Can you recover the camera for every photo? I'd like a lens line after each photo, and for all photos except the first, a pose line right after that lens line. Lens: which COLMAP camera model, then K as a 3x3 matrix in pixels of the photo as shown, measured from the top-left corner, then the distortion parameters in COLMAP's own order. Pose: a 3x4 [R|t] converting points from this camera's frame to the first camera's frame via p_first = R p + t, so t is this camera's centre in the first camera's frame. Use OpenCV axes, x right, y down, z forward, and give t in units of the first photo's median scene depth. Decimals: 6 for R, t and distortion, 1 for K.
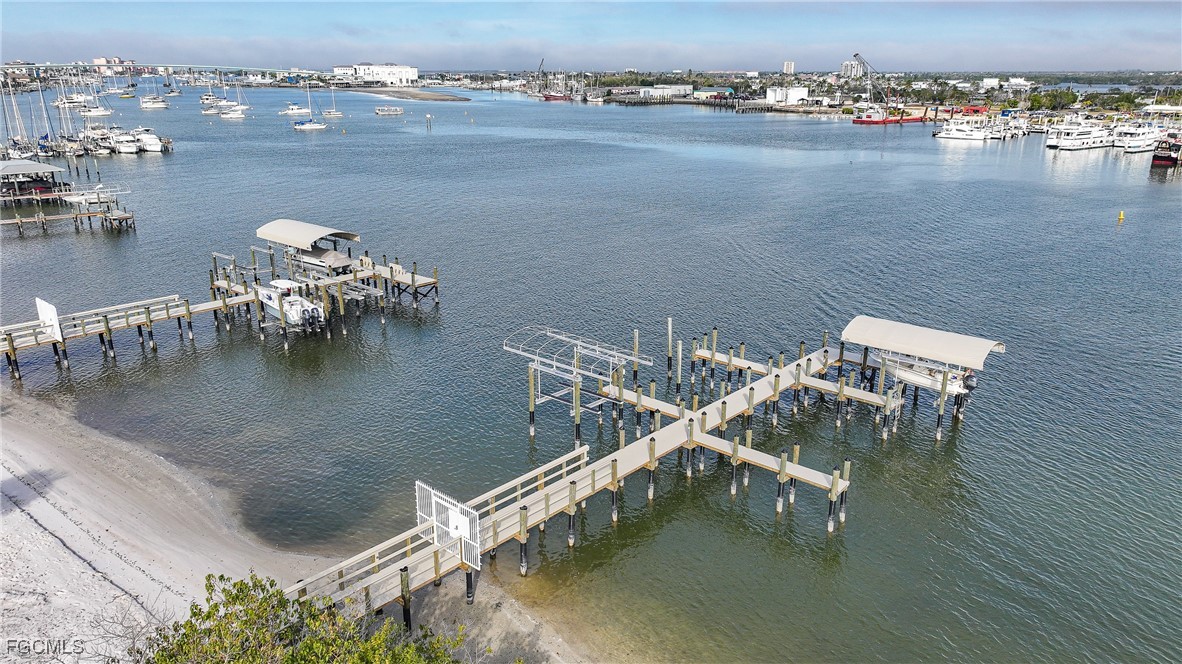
lens RADIAL K [[822.7, 0, 598.6], [0, 822.7, 329.4], [0, 0, 1]] dist [-0.000205, 0.011509]
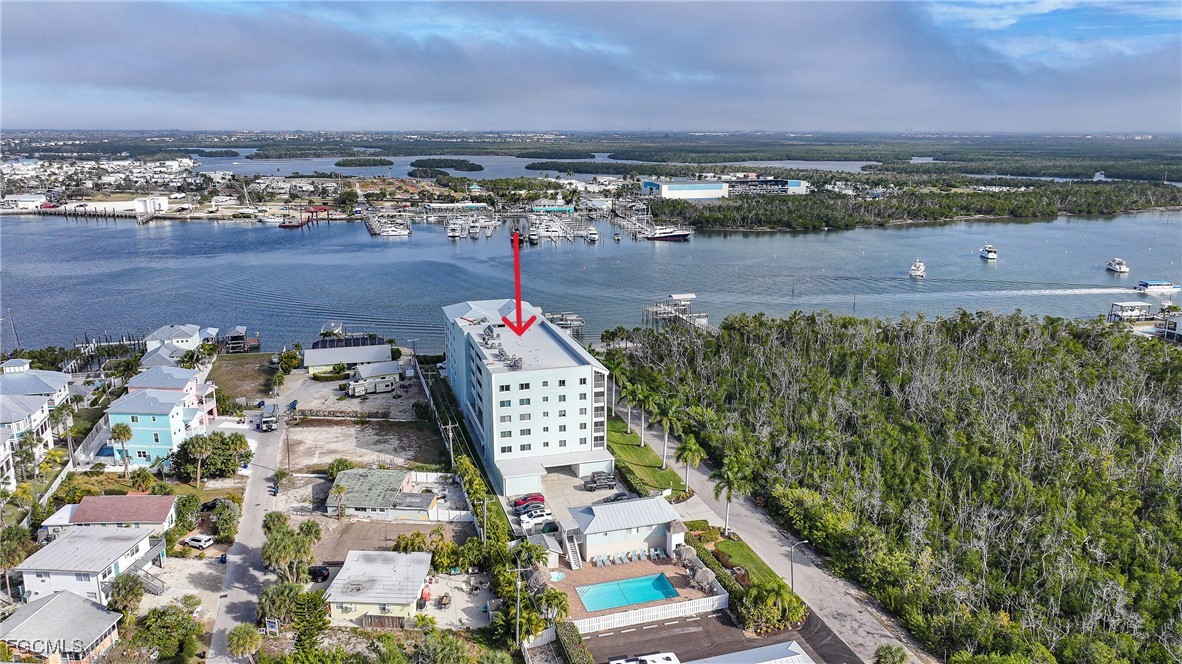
lens RADIAL K [[822.7, 0, 589.6], [0, 822.7, 334.0], [0, 0, 1]] dist [-0.000205, 0.011509]
pose [[0.514855, -0.207629, 0.831754, -0.663867], [0.253201, 0.963773, 0.083854, -0.052983], [-0.819032, 0.167428, 0.548775, -0.218542]]
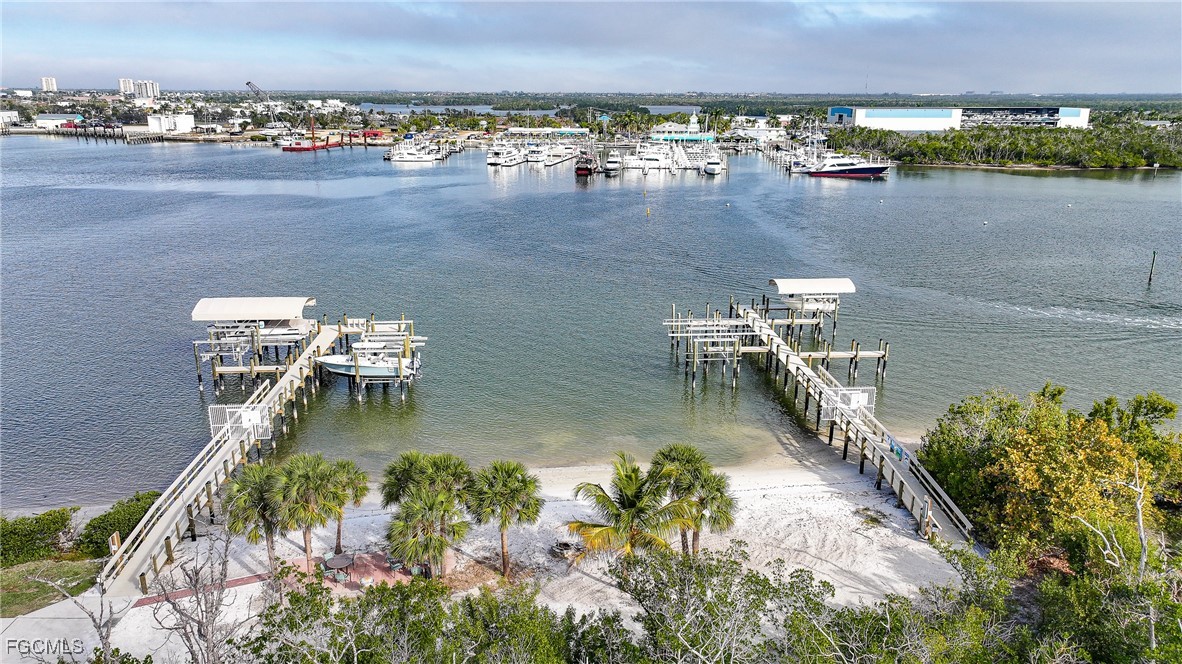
lens RADIAL K [[822.7, 0, 595.3], [0, 822.7, 329.5], [0, 0, 1]] dist [-0.000205, 0.011509]
pose [[0.702912, -0.194486, 0.684171, -0.168614], [0.208154, 0.976026, 0.063594, -0.015077], [-0.680137, 0.097712, 0.726544, 0.002188]]
